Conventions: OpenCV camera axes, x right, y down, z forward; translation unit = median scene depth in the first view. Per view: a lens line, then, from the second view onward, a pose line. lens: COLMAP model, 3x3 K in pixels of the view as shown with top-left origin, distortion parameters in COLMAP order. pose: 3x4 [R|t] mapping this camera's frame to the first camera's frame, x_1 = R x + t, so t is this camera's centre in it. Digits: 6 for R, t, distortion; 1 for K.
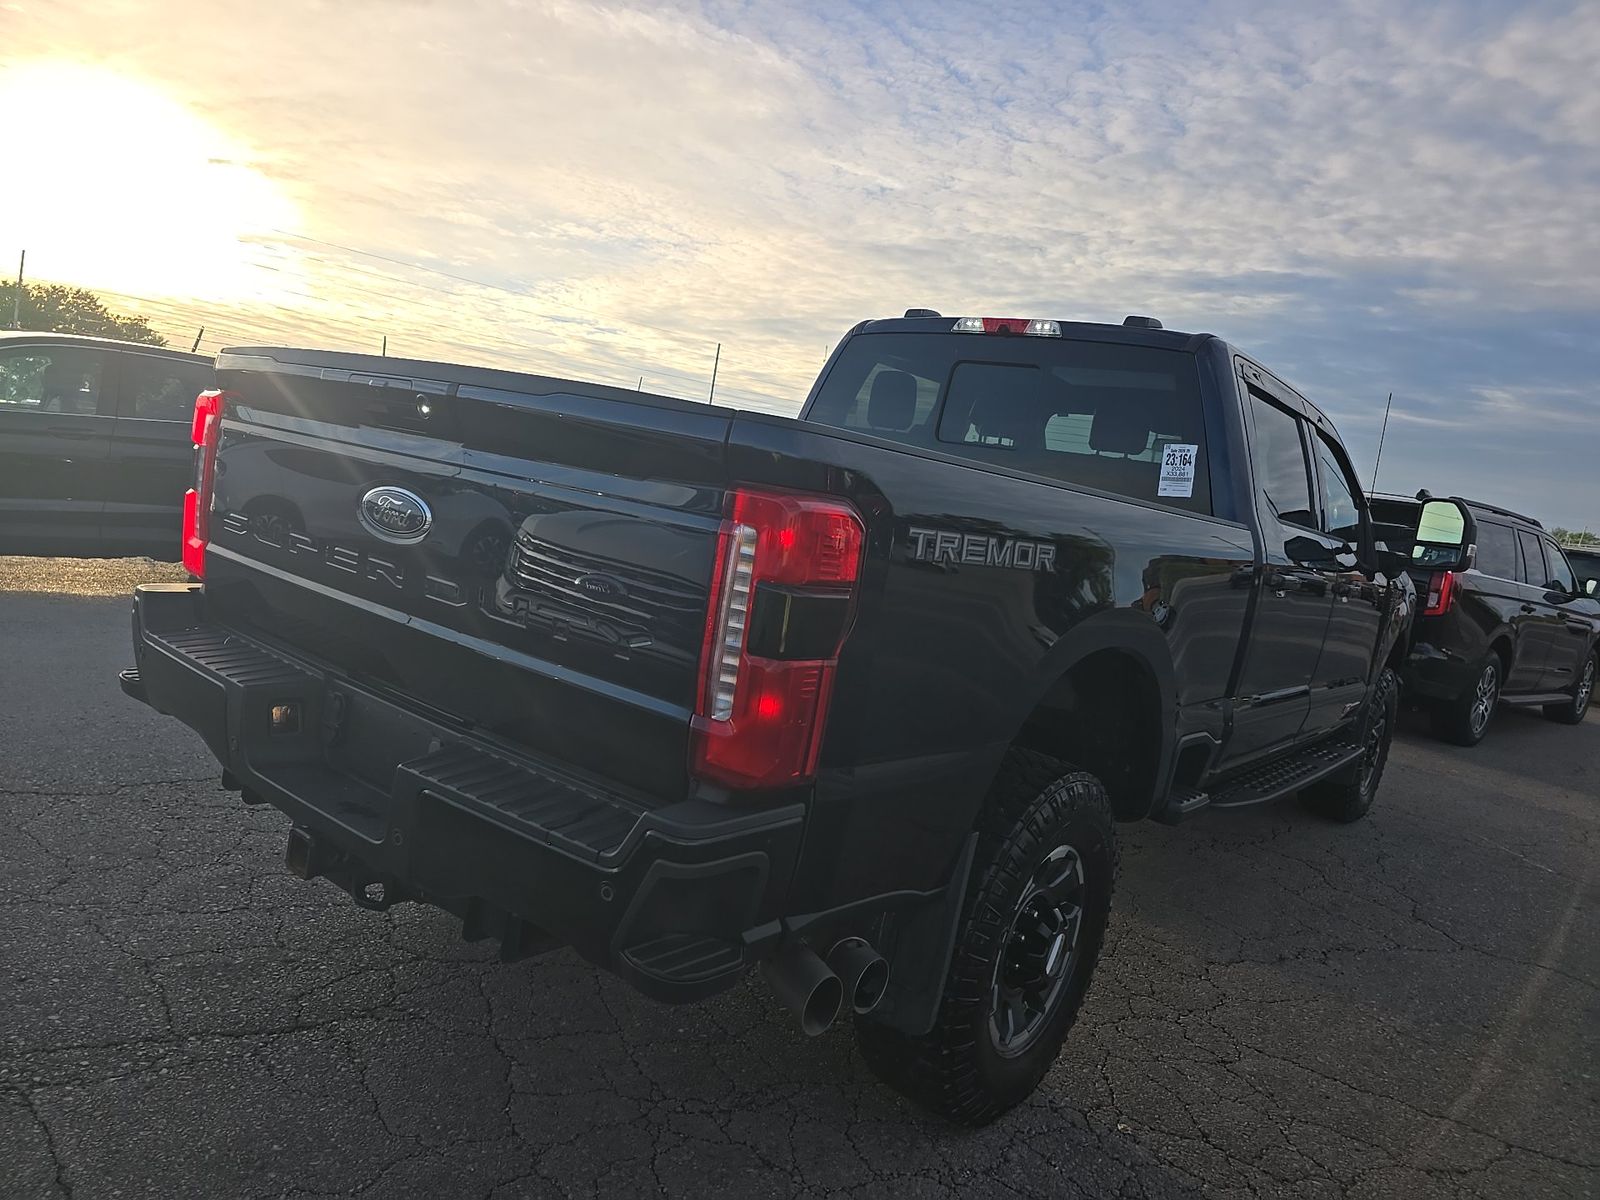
lens RADIAL K [[1083.7, 0, 807.3], [0, 1083.7, 602.7], [0, 0, 1]] dist [0.059771, -0.056973]
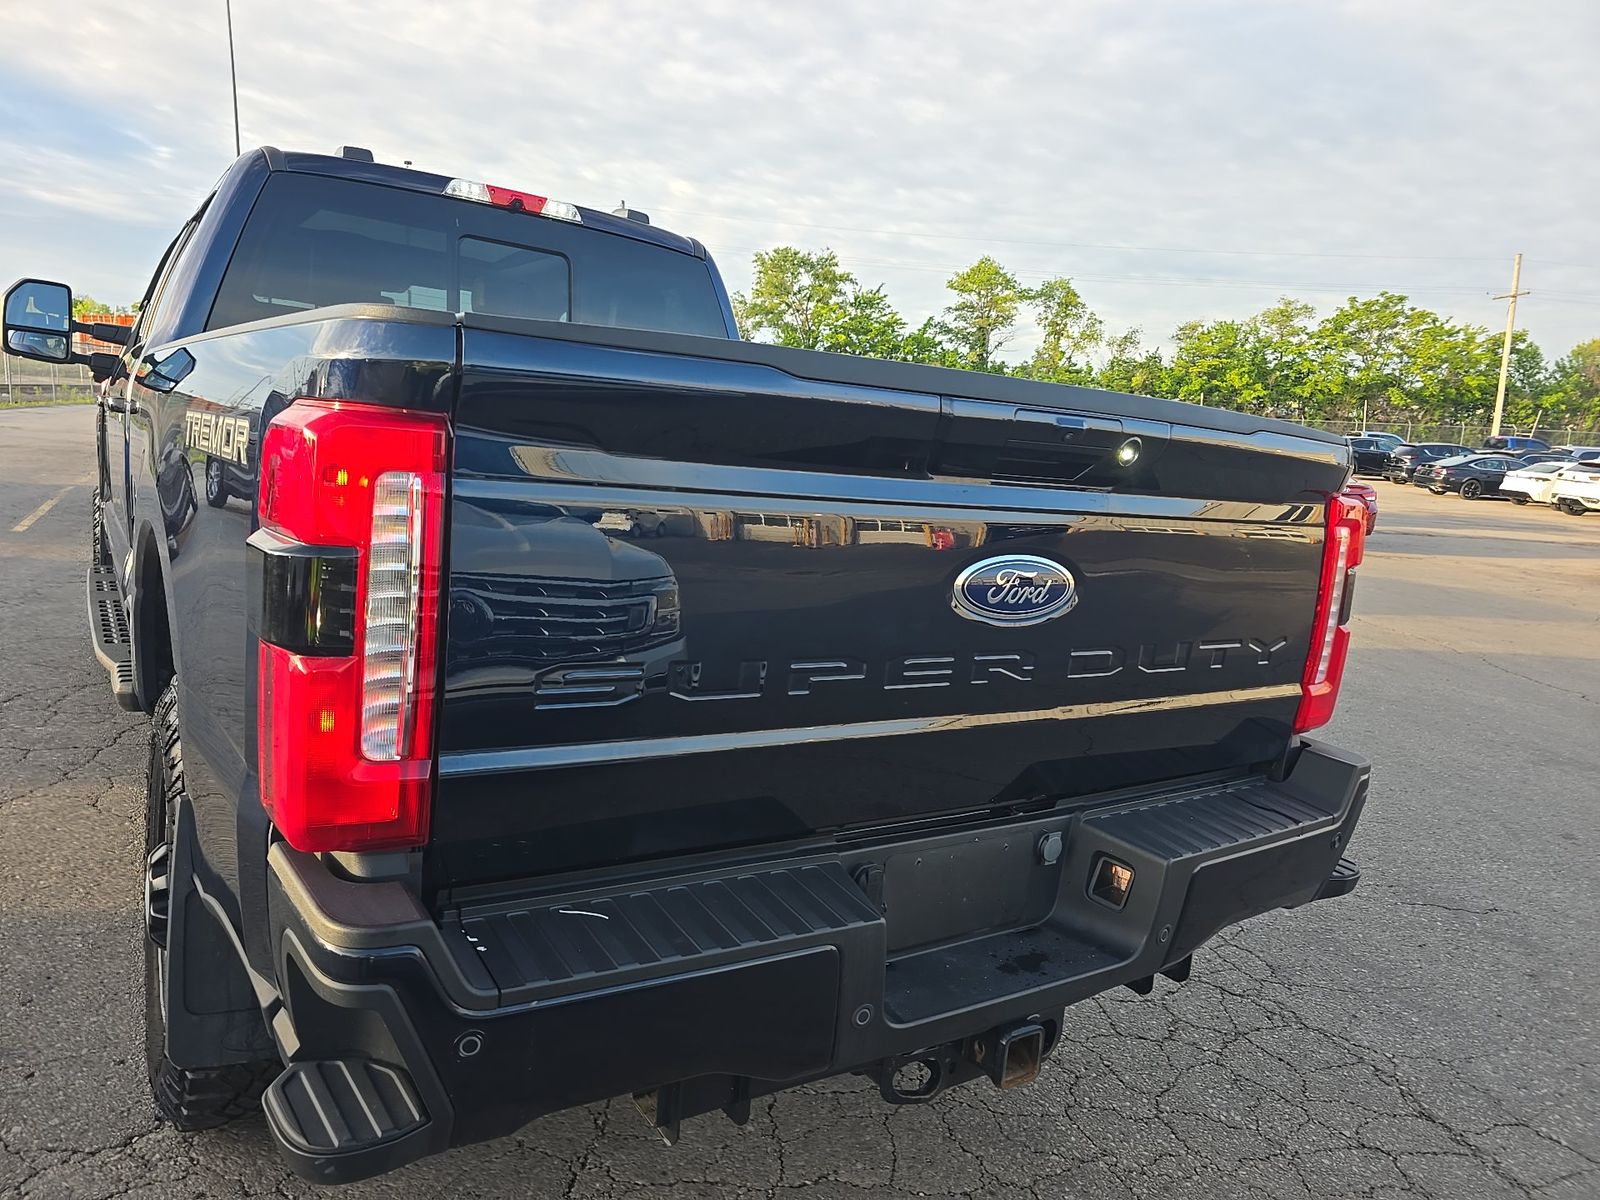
lens RADIAL K [[1081.0, 0, 800.0], [0, 1081.0, 600.0], [0, 0, 1]] dist [0.061212, -0.054739]
pose [[0.323299, -0.258467, 0.910315, -0.722896], [0.065252, 0.965775, 0.251039, -0.177478], [-0.944044, -0.021761, 0.329100, 0.584784]]
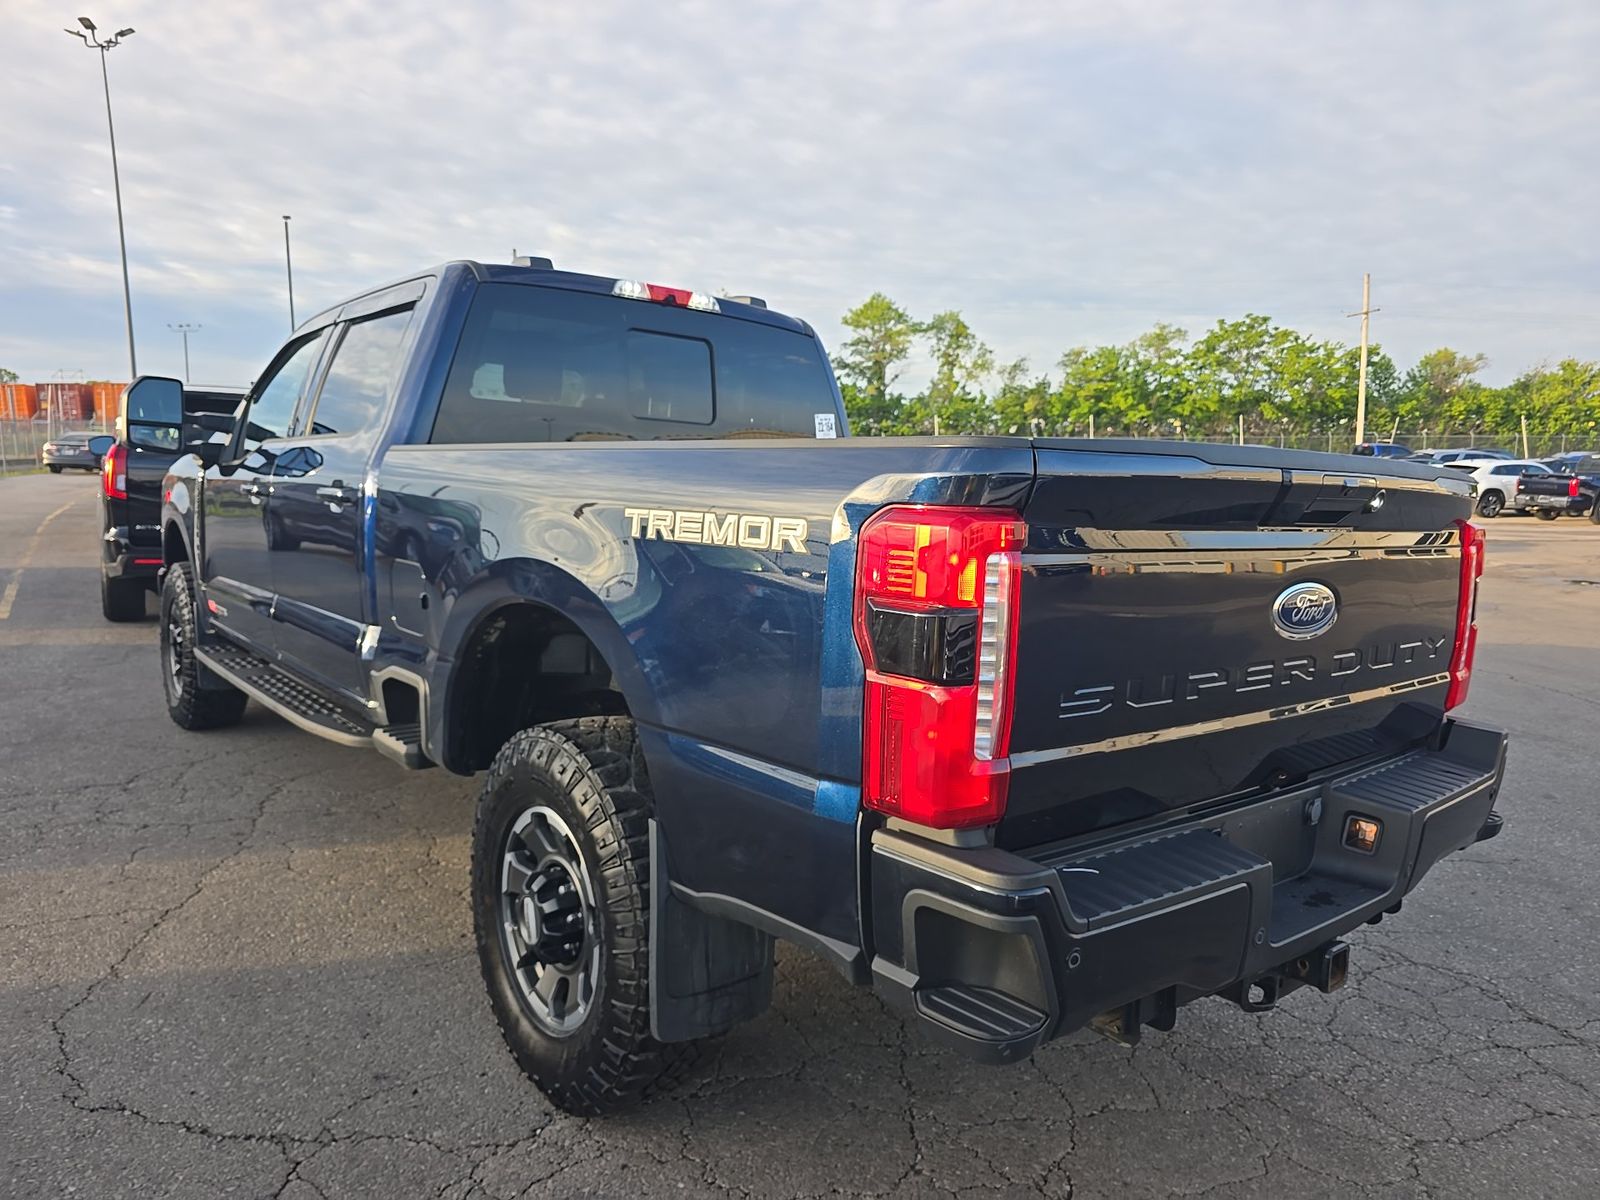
lens RADIAL K [[1083.7, 0, 807.3], [0, 1083.7, 602.7], [0, 0, 1]] dist [0.059771, -0.056973]
pose [[0.219280, -0.247627, 0.943715, -0.916997], [0.103387, 0.967707, 0.229899, -0.235776], [-0.970169, 0.047156, 0.237801, 0.784321]]
